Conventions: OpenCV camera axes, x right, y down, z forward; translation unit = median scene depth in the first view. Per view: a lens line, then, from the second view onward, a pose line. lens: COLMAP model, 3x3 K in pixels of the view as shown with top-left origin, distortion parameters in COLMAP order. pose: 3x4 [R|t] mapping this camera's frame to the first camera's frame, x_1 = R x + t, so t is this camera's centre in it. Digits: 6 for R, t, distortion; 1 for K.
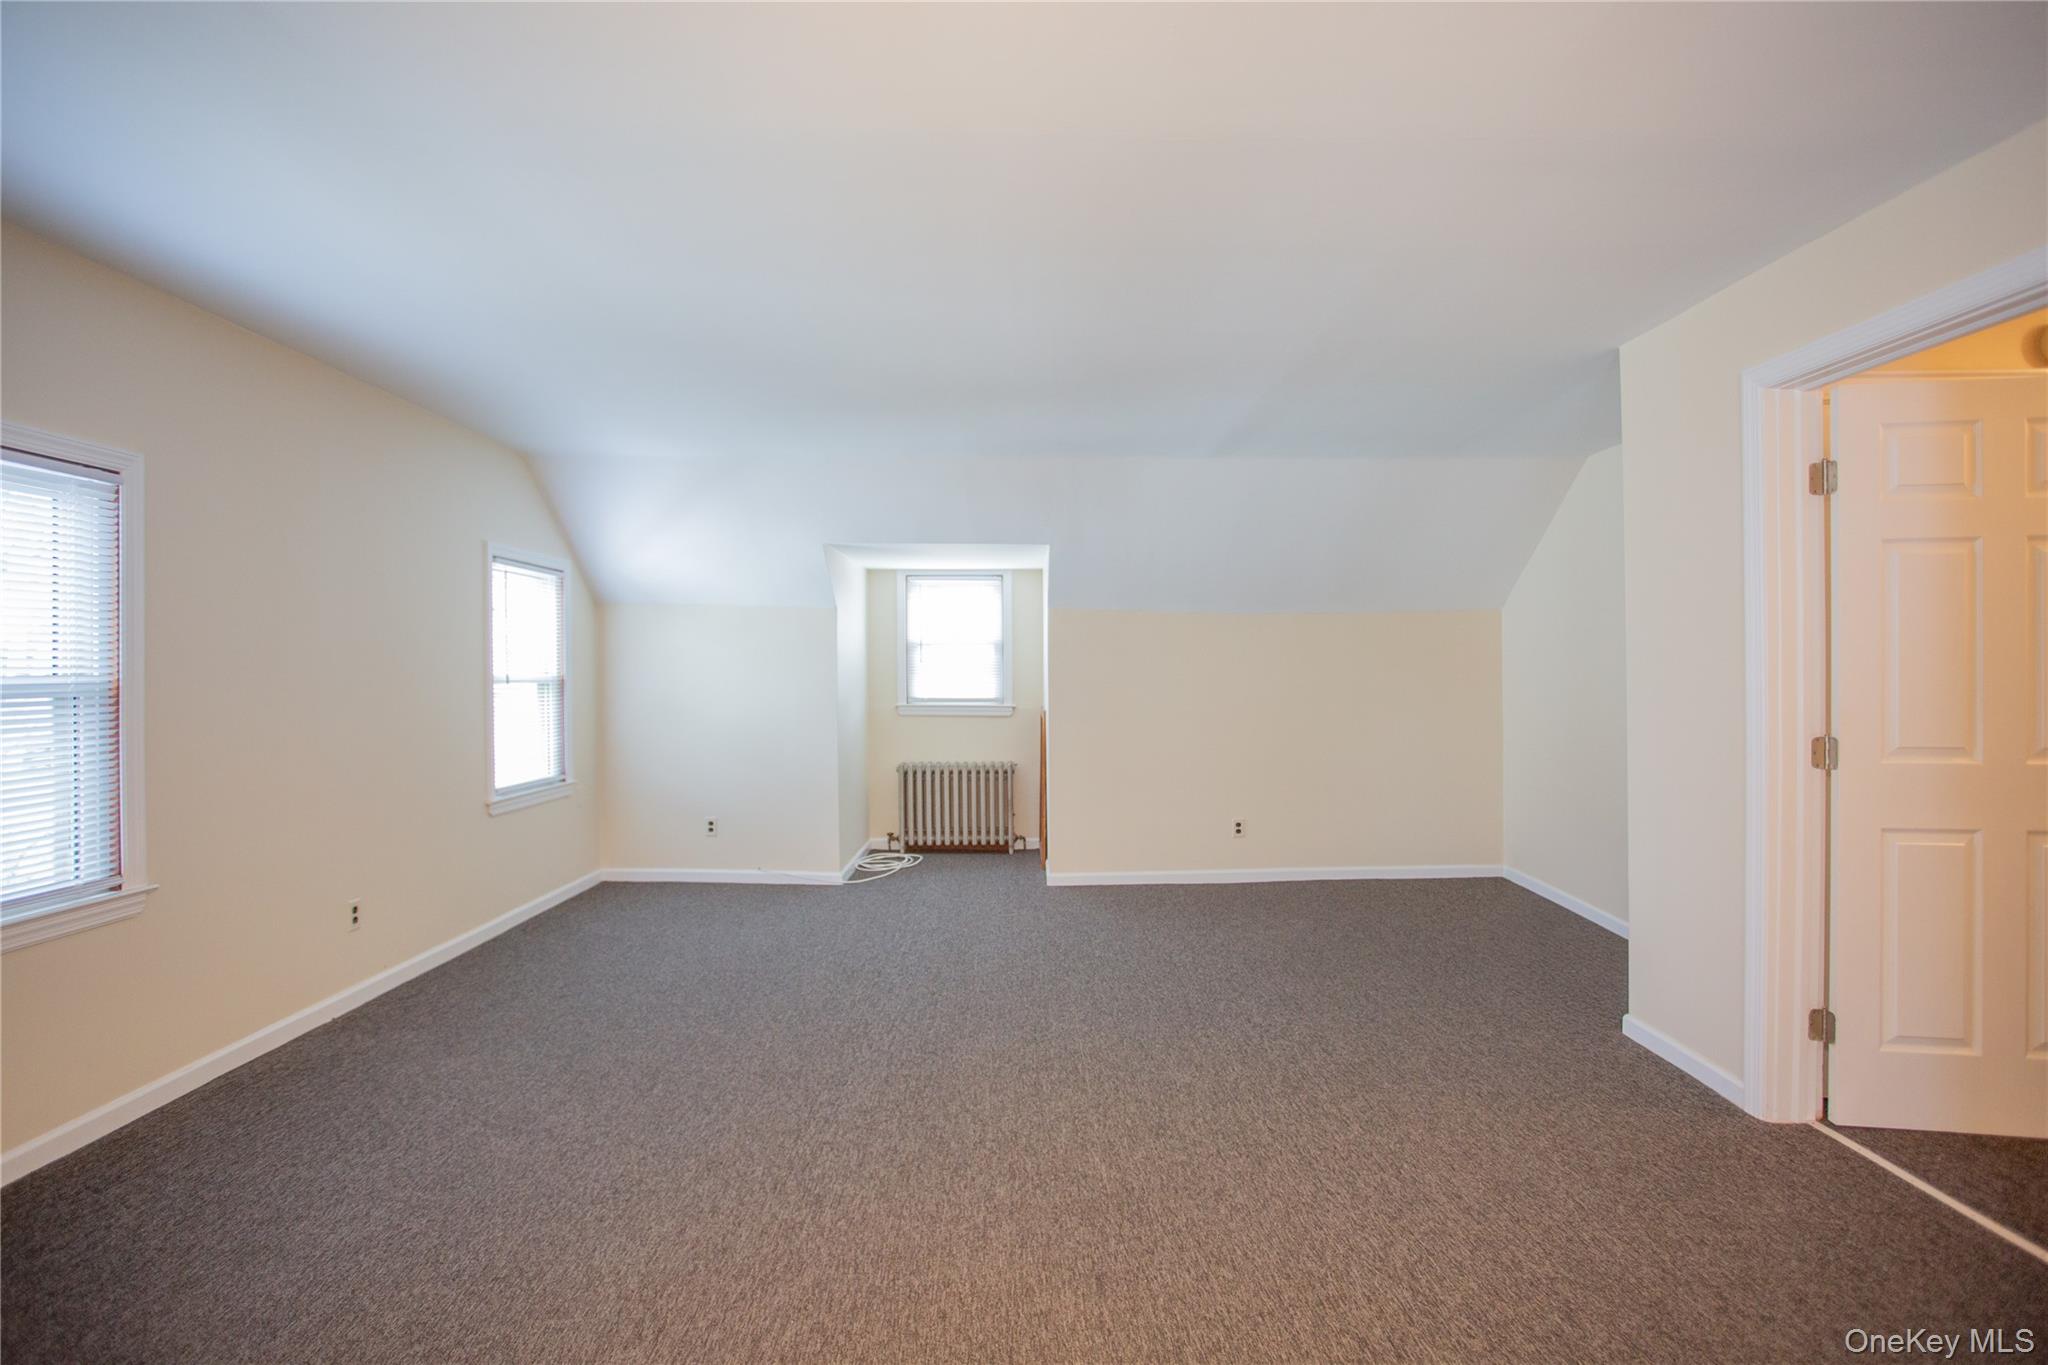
lens RADIAL K [[993.9, 0, 1020.9], [0, 993.9, 674.0], [0, 0, 1]] dist [-0.080874, 0.039024]
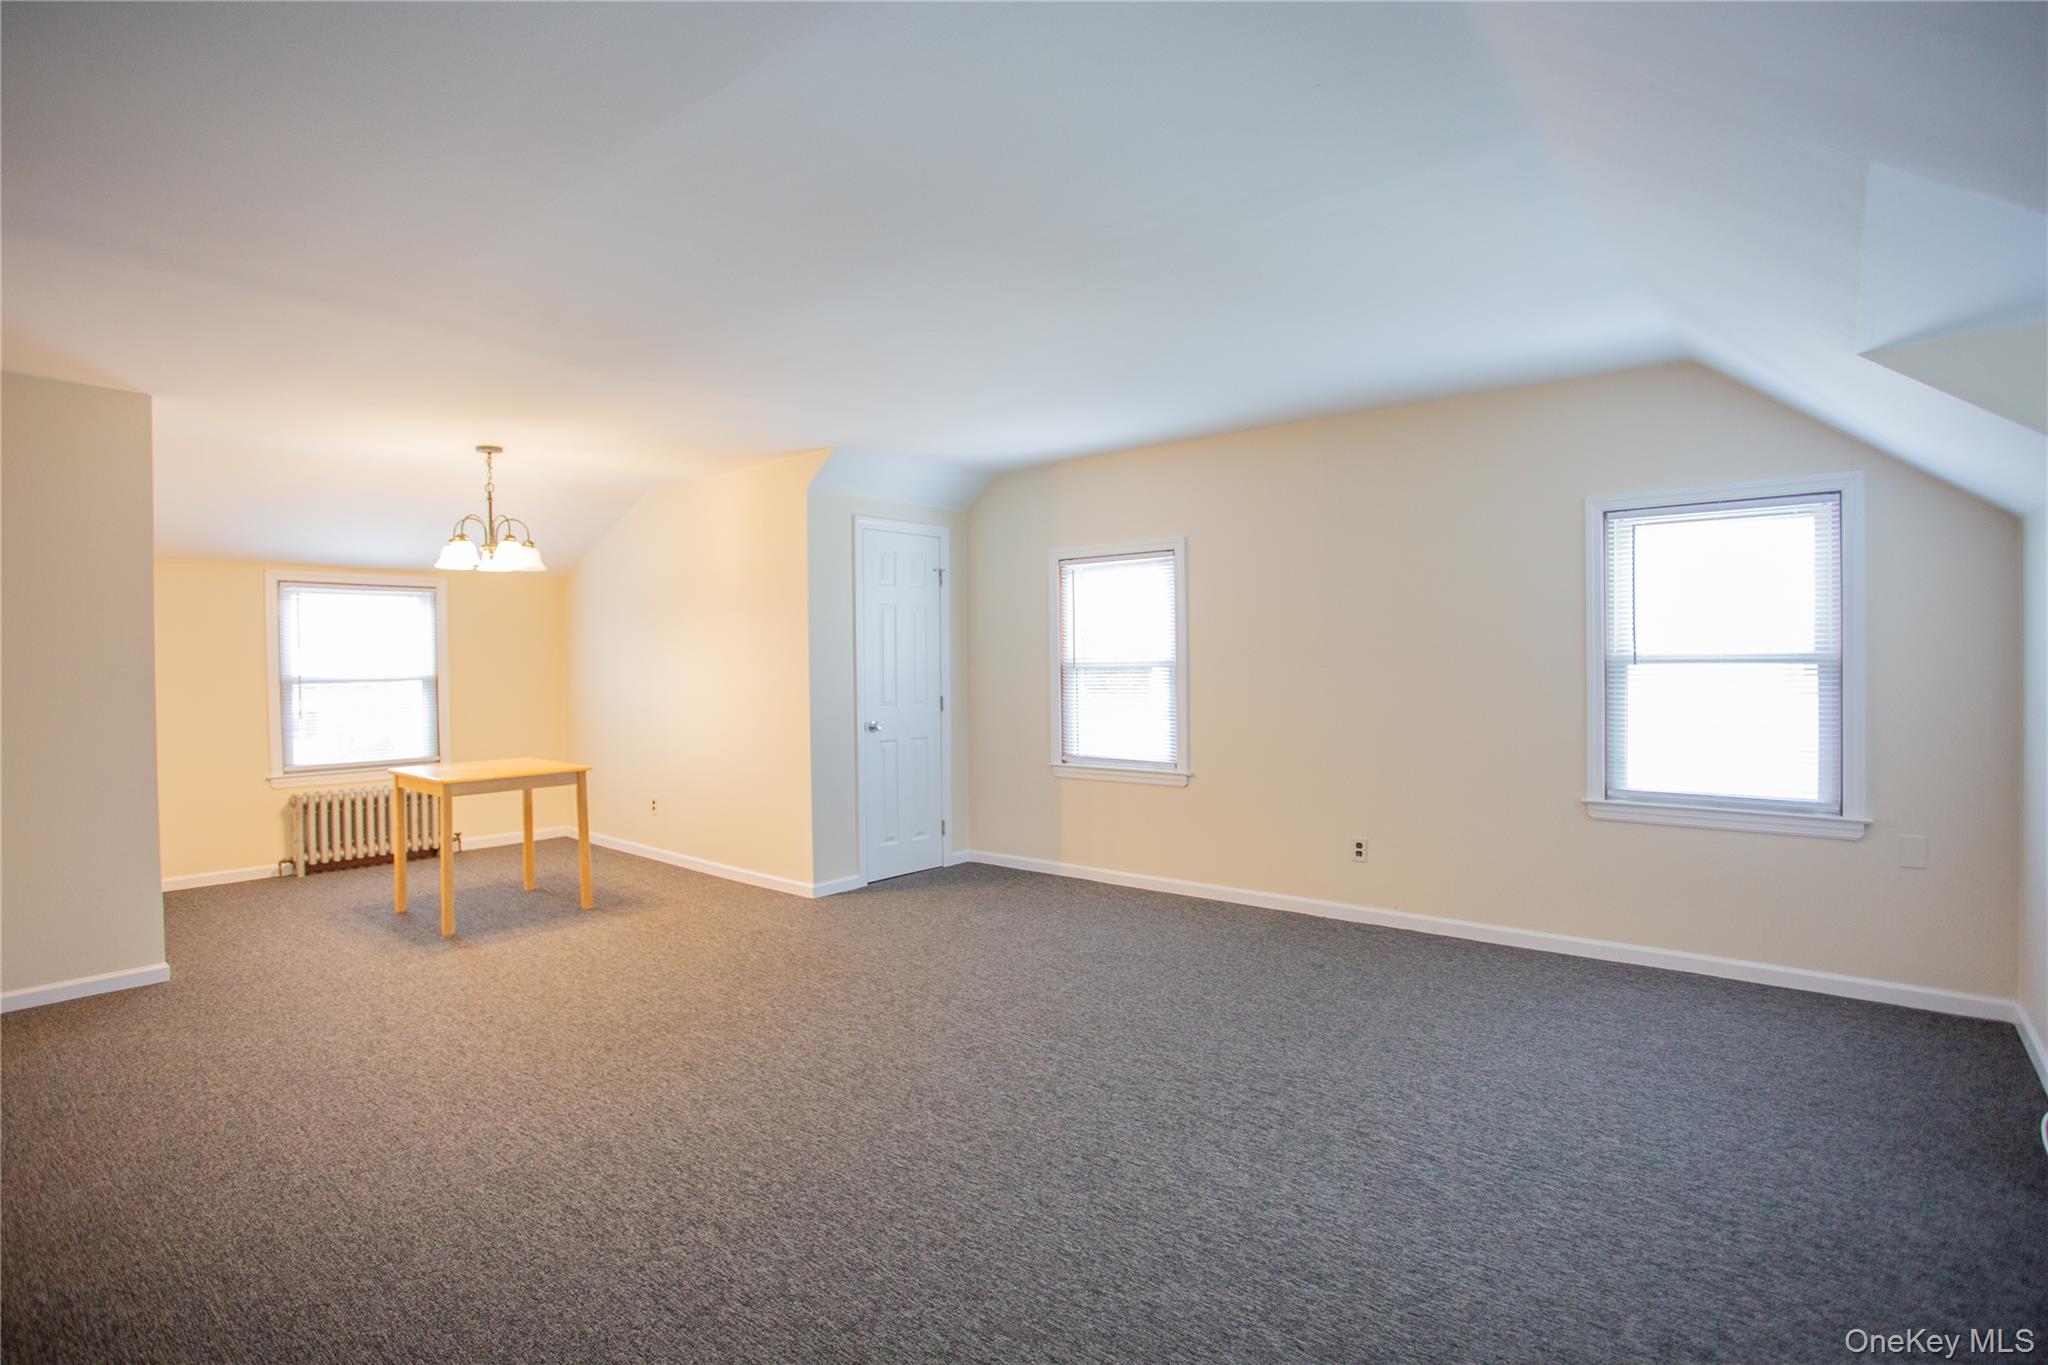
lens RADIAL K [[993.9, 0, 1020.9], [0, 993.9, 674.0], [0, 0, 1]] dist [-0.080874, 0.039024]
pose [[-0.648975, 0.023482, -0.760447, 0.600963], [0.013414, 0.999721, 0.019424, -0.006268], [0.760691, 0.002405, -0.649109, 1.639175]]
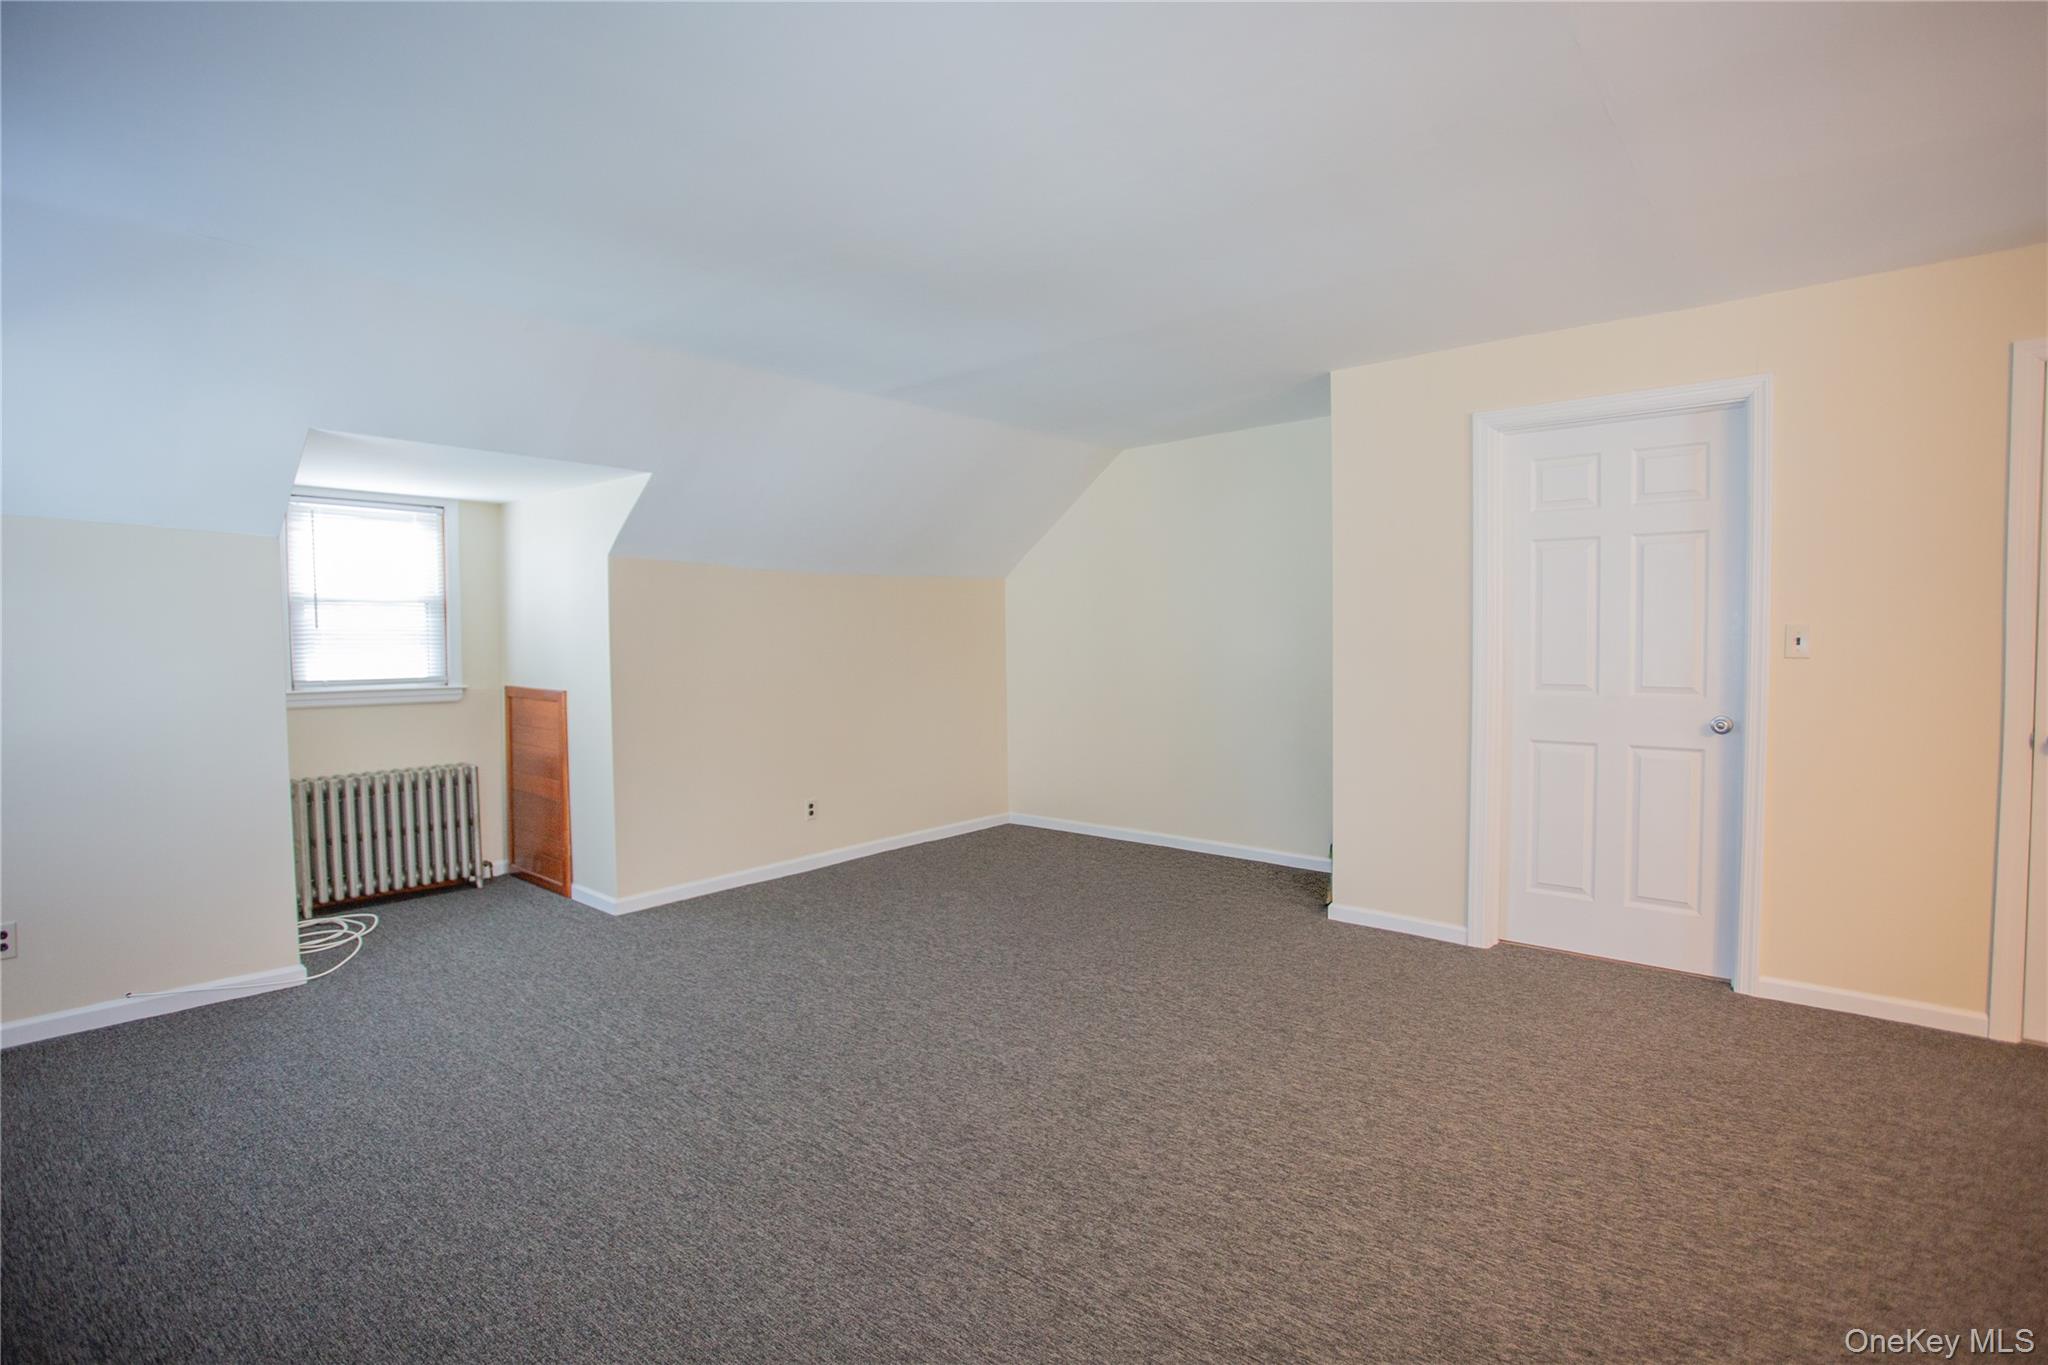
lens RADIAL K [[990.9, 0, 1021.8], [0, 990.9, 670.4], [0, 0, 1]] dist [-0.075446, 0.031178]
pose [[0.648708, -0.029376, 0.760470, -0.606794], [0.008908, 0.999479, 0.031010, 0.002775], [-0.760985, -0.013343, 0.648632, 0.476776]]
